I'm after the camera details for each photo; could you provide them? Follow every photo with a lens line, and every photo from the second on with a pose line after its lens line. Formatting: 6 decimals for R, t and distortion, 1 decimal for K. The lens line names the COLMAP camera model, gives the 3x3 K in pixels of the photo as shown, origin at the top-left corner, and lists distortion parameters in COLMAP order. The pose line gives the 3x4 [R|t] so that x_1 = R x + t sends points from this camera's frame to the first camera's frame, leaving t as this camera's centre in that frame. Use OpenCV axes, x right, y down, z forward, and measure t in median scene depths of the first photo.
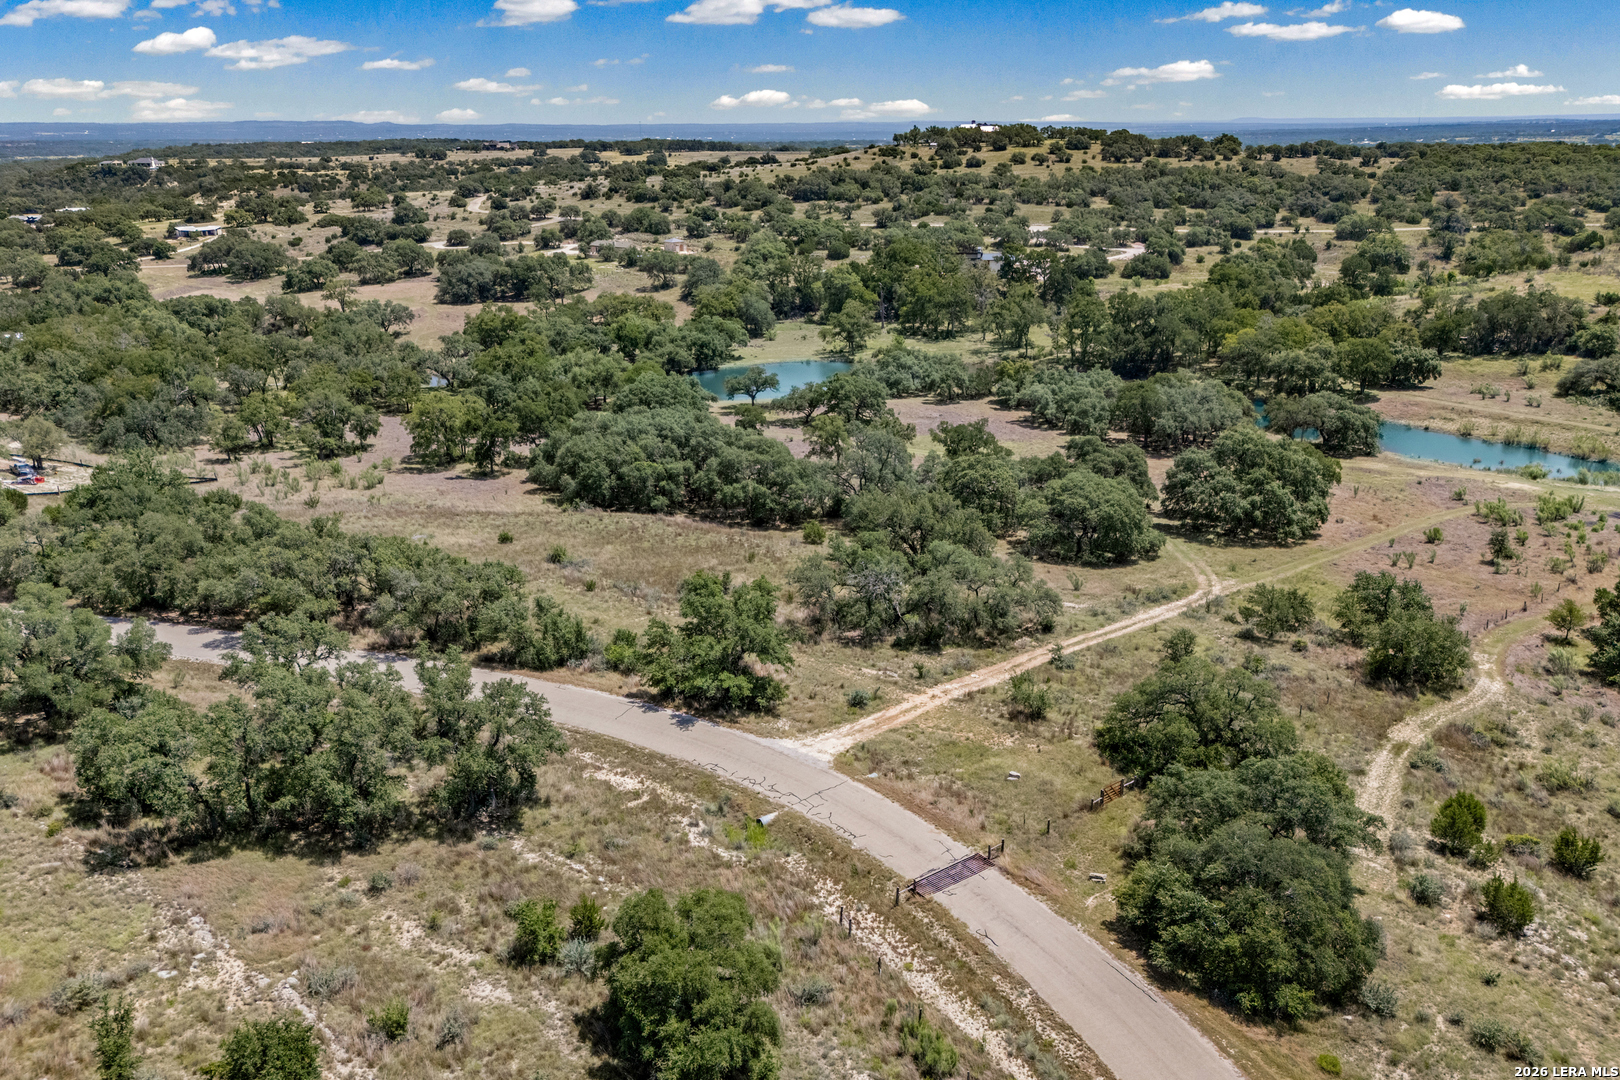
lens RADIAL K [[1241.9, 0, 815.2], [0, 1241.9, 533.4], [0, 0, 1]] dist [0.066139, -0.071231]
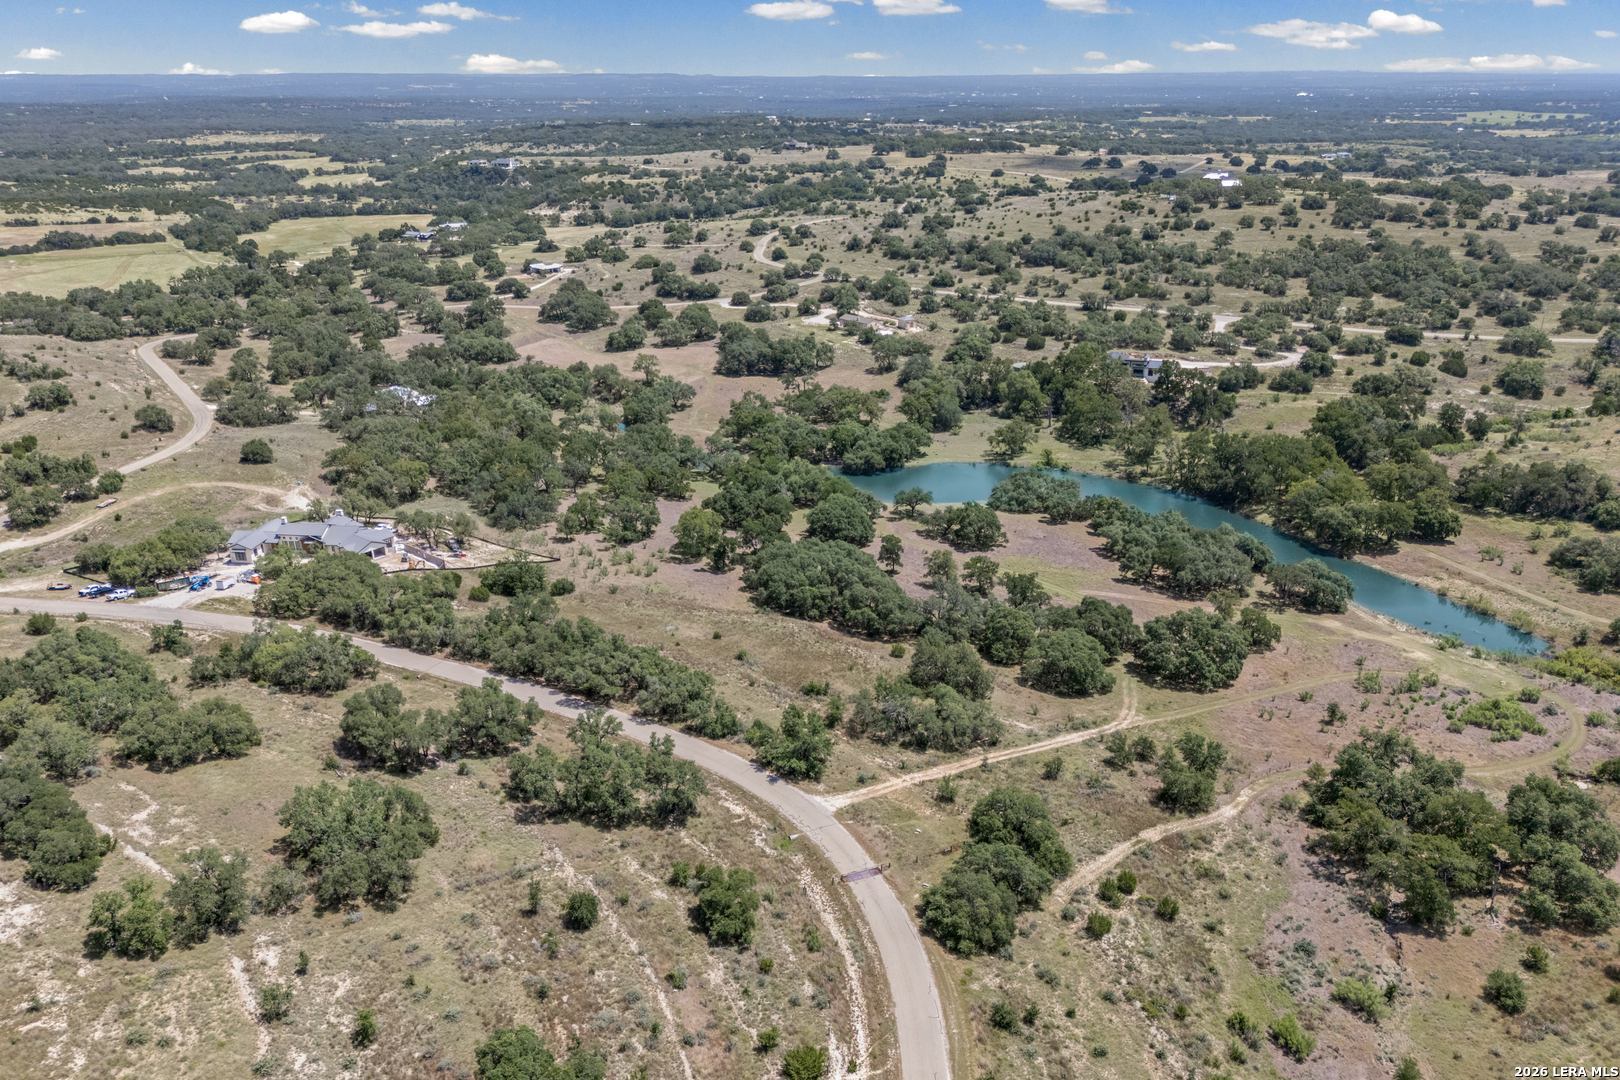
lens RADIAL K [[1241.9, 0, 815.2], [0, 1241.9, 533.4], [0, 0, 1]] dist [0.066139, -0.071231]
pose [[0.972383, 0.089773, -0.215434, 0.320589], [-0.080584, 0.995438, 0.051080, -0.316519], [0.219037, -0.032309, 0.975182, -0.843616]]
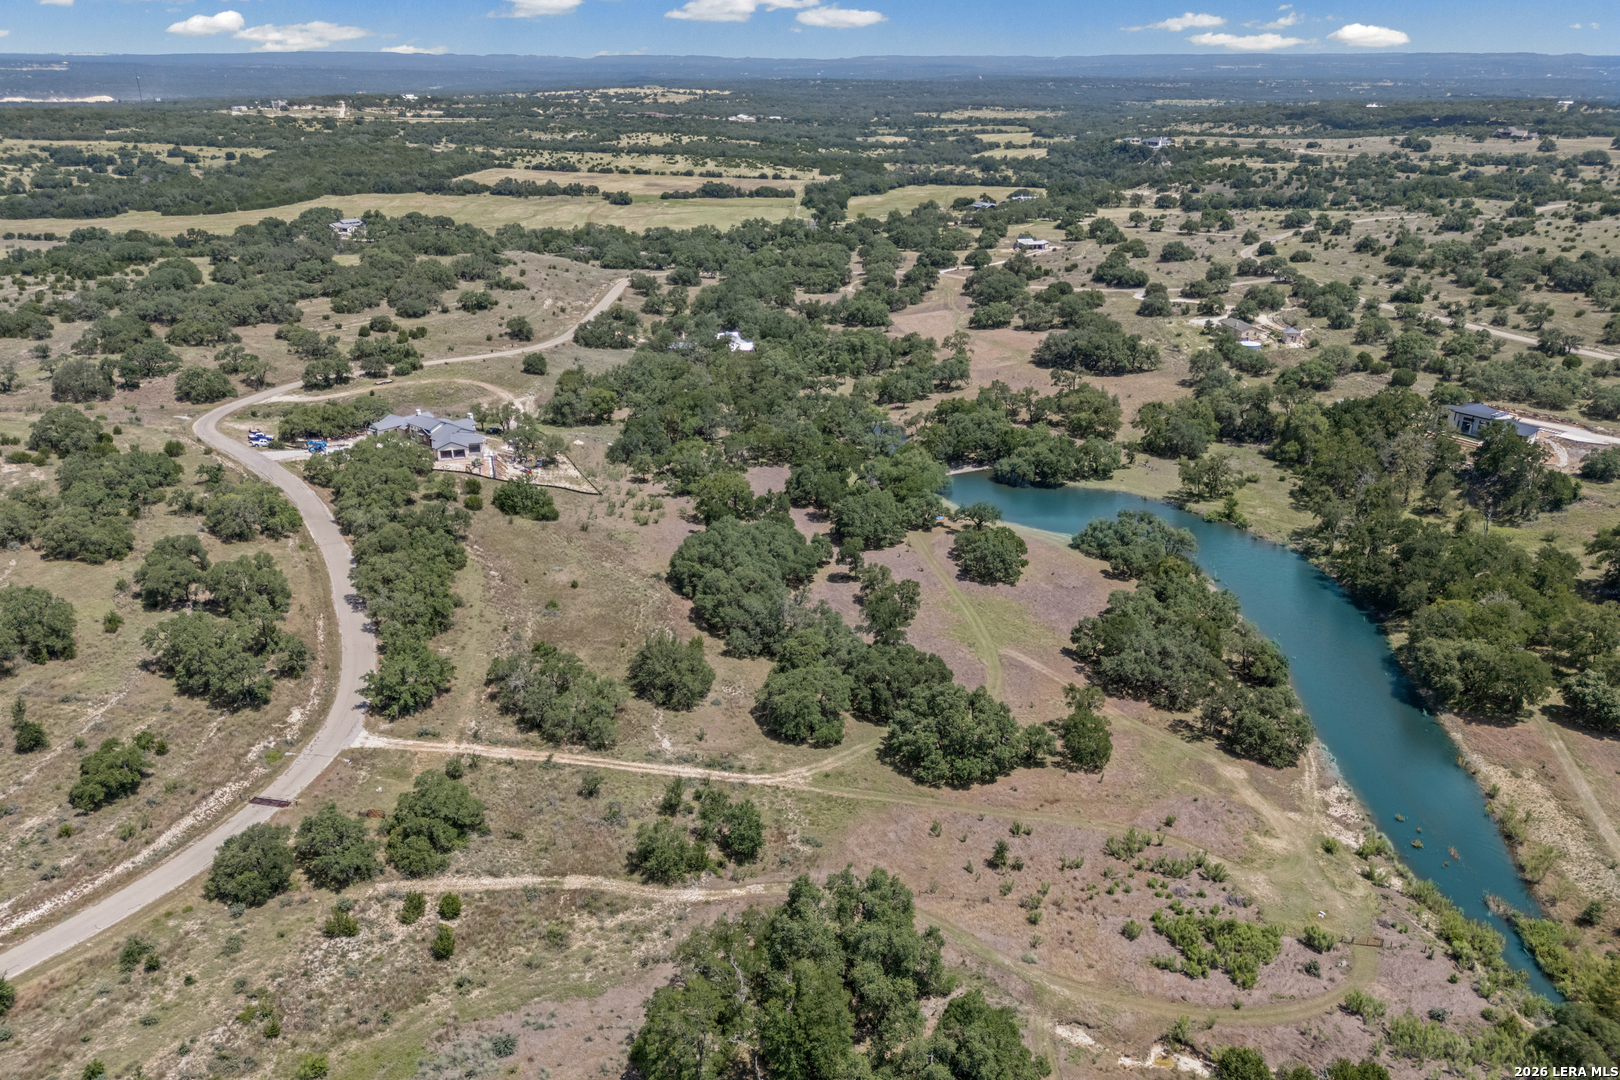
lens RADIAL K [[1241.9, 0, 815.2], [0, 1241.9, 533.4], [0, 0, 1]] dist [0.066139, -0.071231]
pose [[0.656638, 0.284138, -0.698636, 1.571576], [-0.243890, 0.956546, 0.159803, -0.570991], [0.713684, 0.065457, 0.697403, 0.049327]]
